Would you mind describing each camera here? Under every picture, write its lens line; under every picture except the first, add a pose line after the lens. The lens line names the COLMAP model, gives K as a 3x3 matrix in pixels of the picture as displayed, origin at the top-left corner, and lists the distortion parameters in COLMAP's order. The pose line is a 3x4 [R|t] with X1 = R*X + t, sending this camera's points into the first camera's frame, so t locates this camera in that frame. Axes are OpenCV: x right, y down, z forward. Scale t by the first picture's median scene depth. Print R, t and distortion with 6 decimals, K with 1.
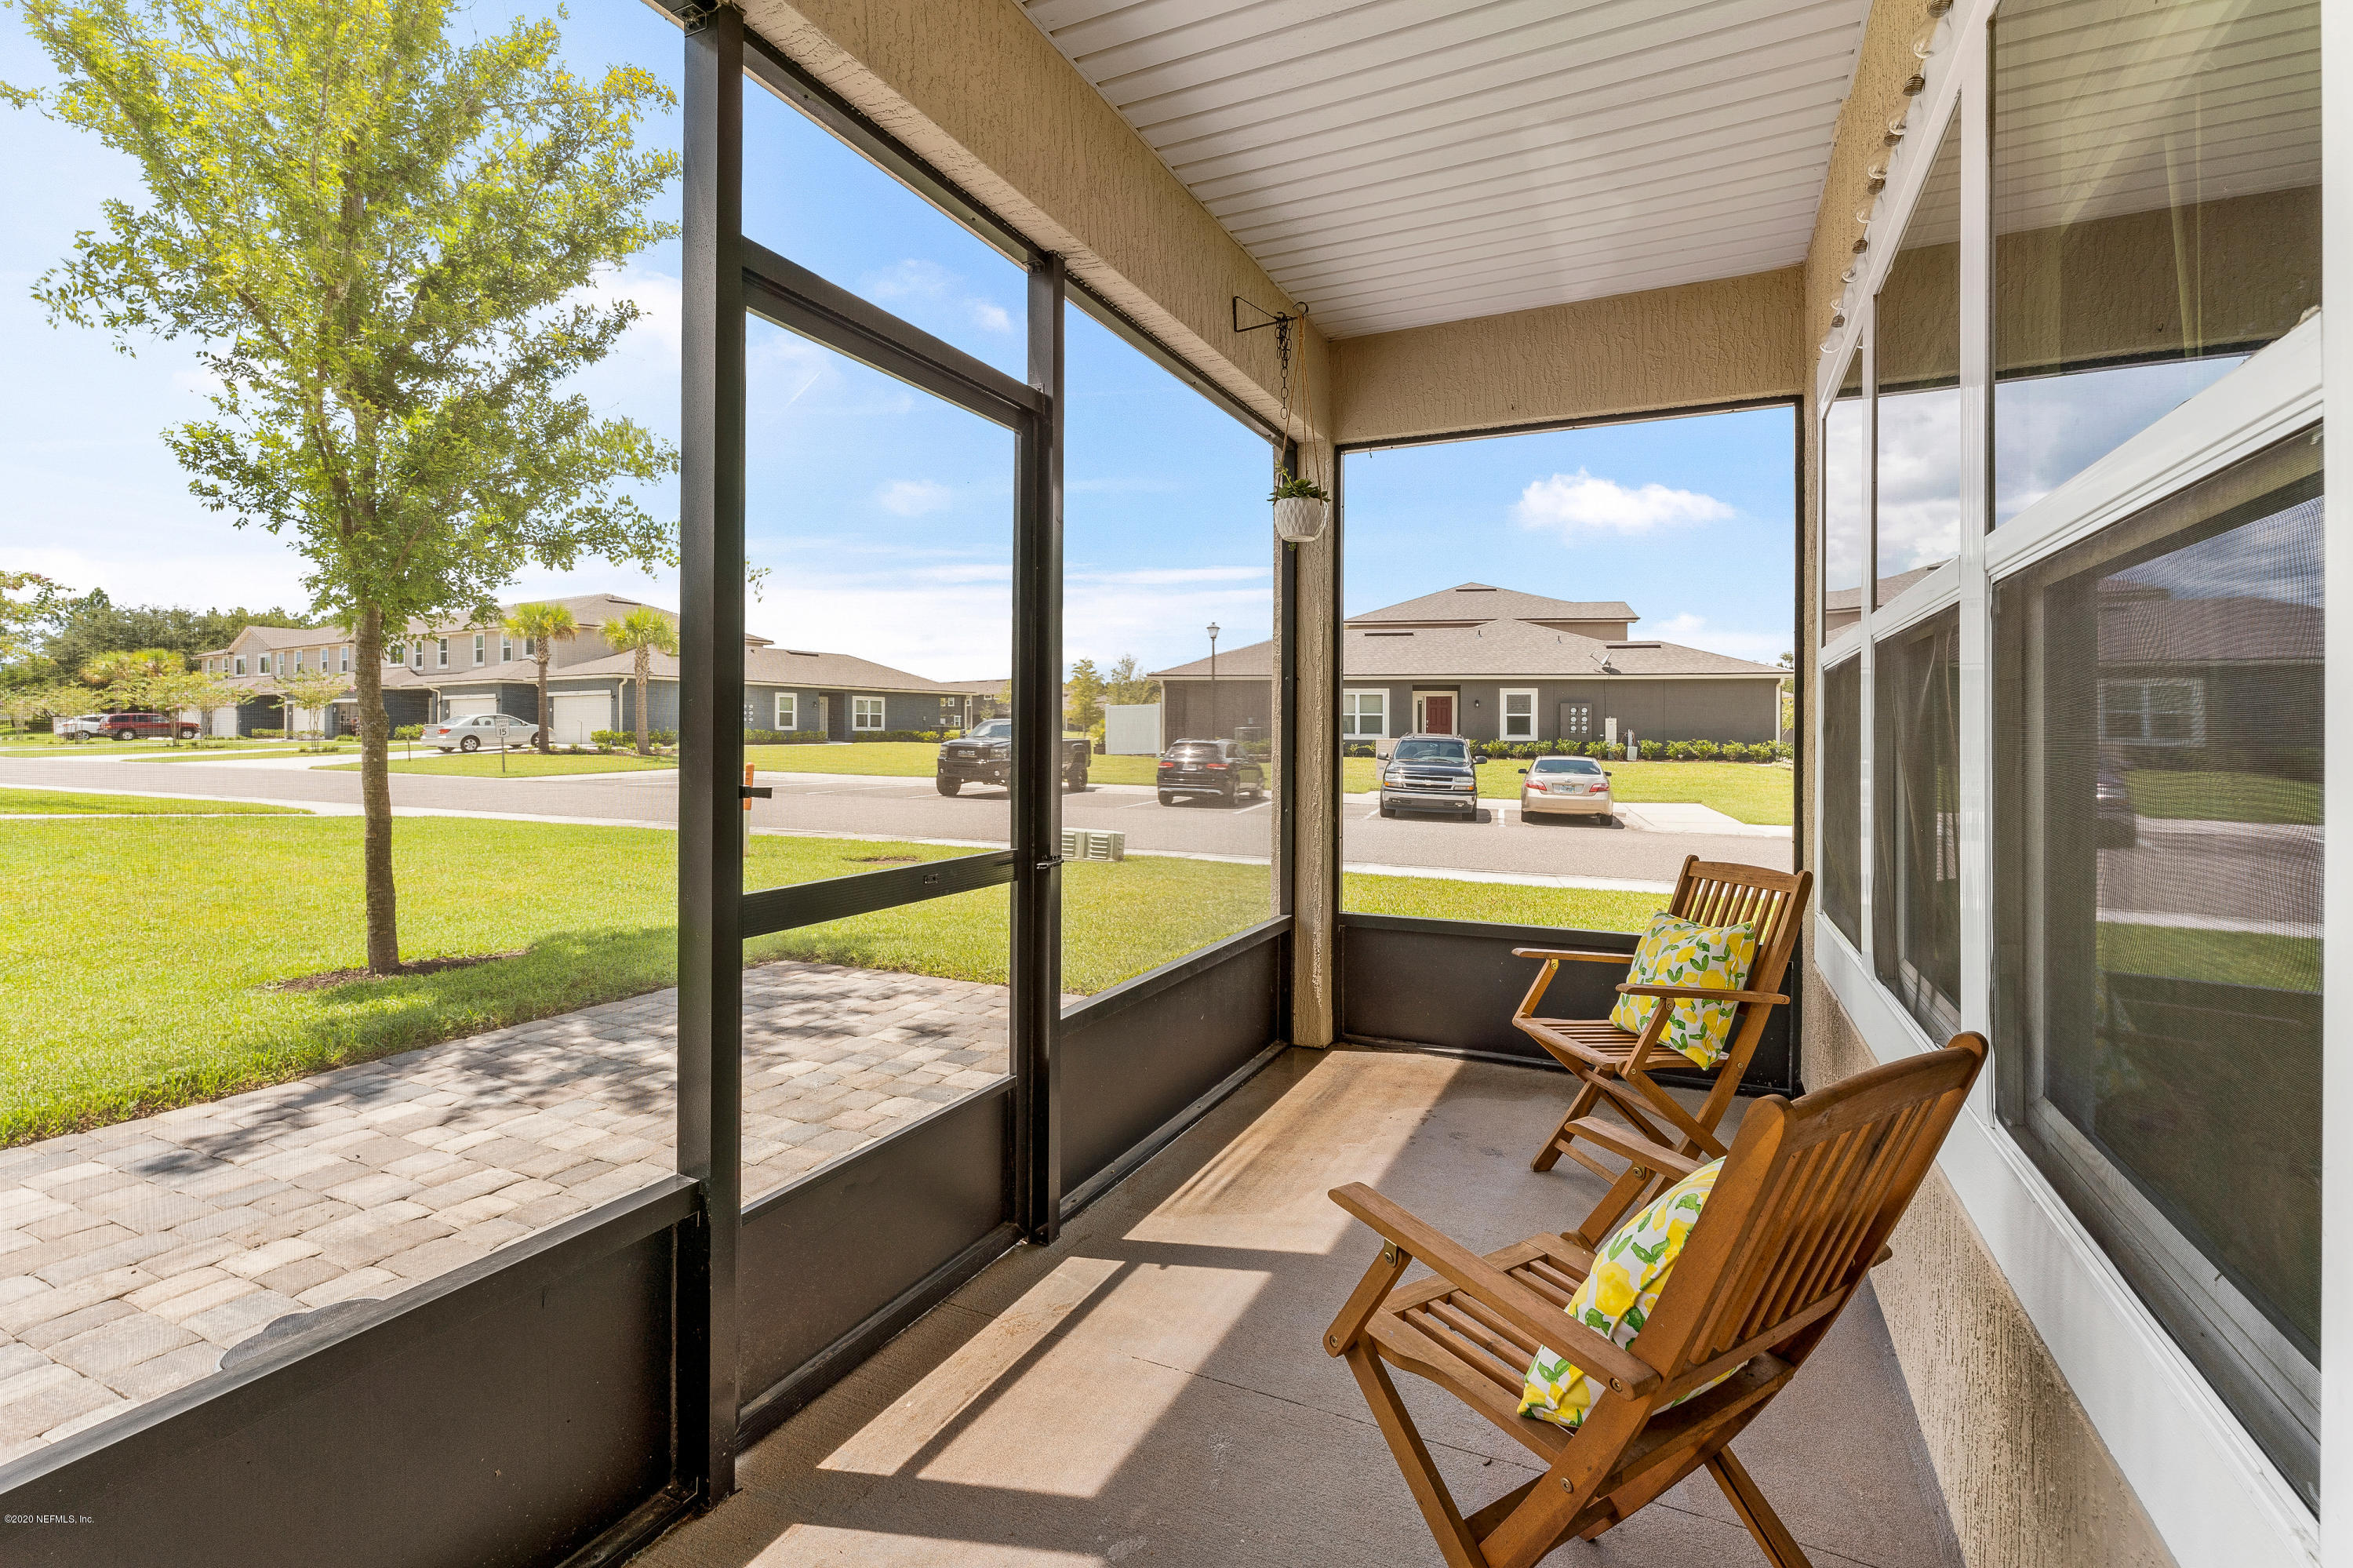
lens RADIAL K [[1028.2, 0, 1182.0], [0, 1028.2, 763.4], [0, 0, 1]] dist [0.001191, 0.000411]
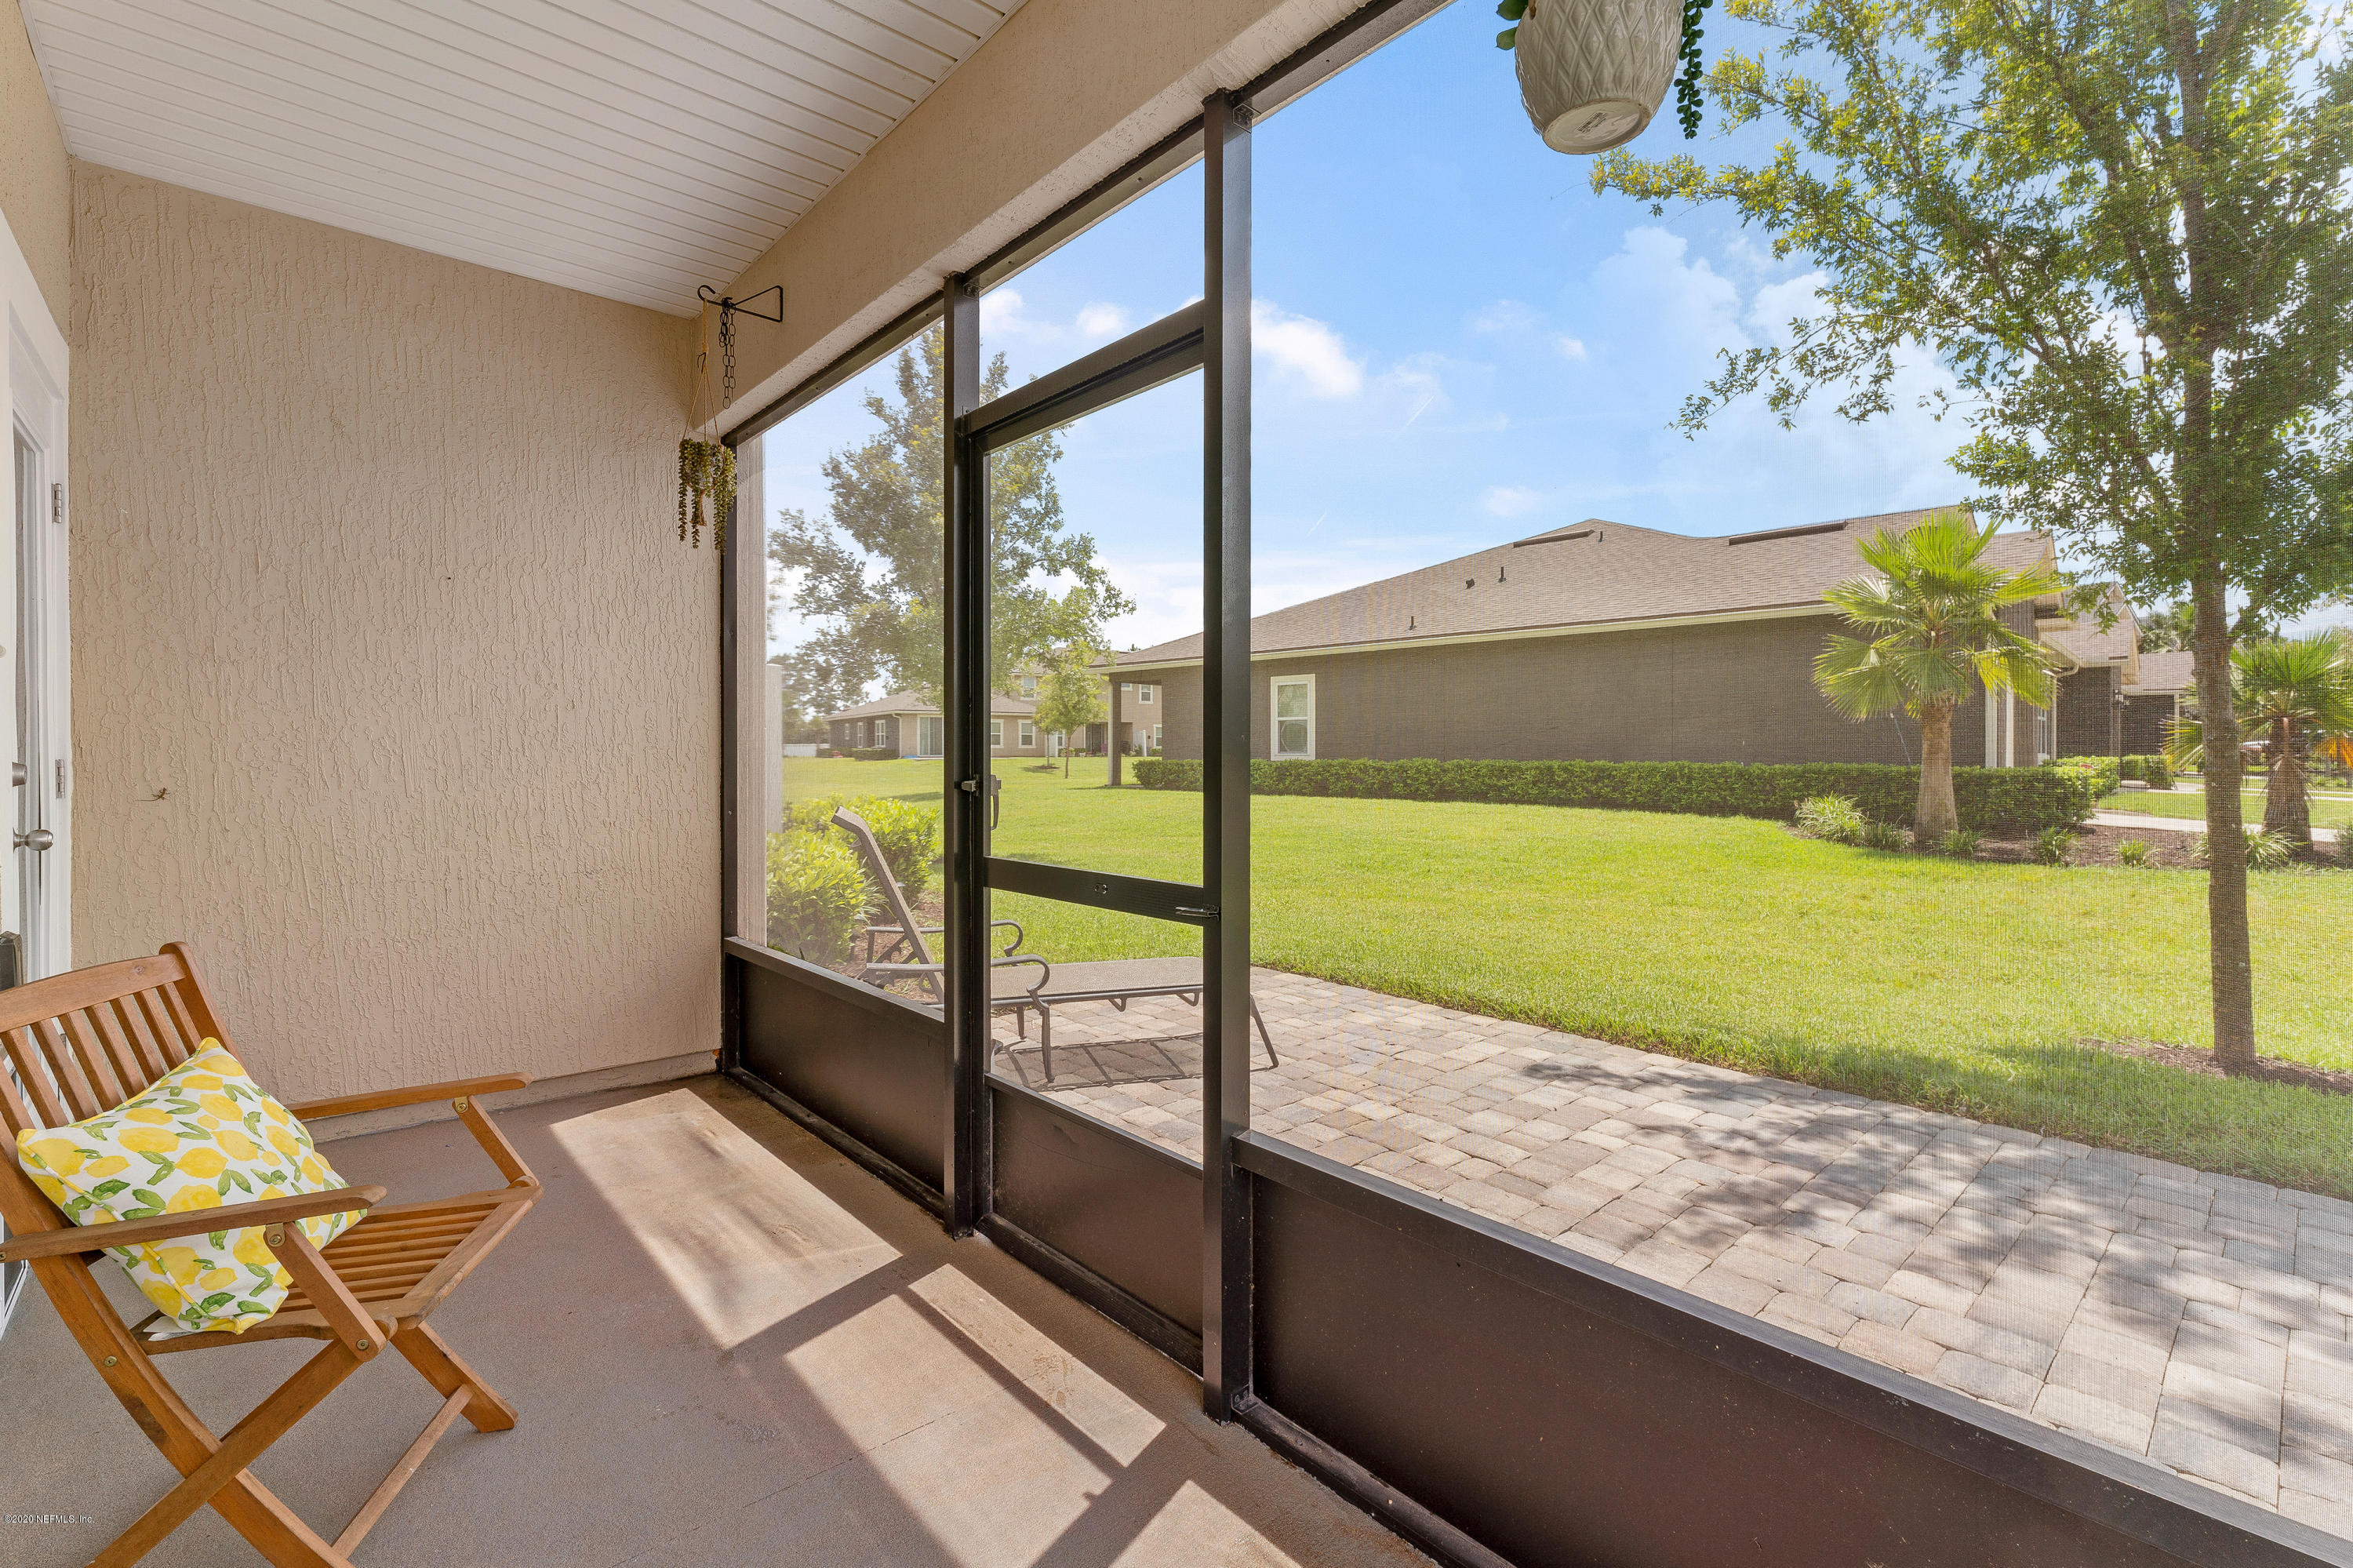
lens RADIAL K [[1141.0, 0, 1175.3], [0, 1141.0, 770.0], [0, 0, 1]] dist [0.016081, -0.000060]
pose [[-0.413434, 0.010535, -0.910473, 0.589878], [-0.024471, 0.999443, 0.022676, -0.022424], [0.910205, 0.031655, -0.412946, 1.204307]]
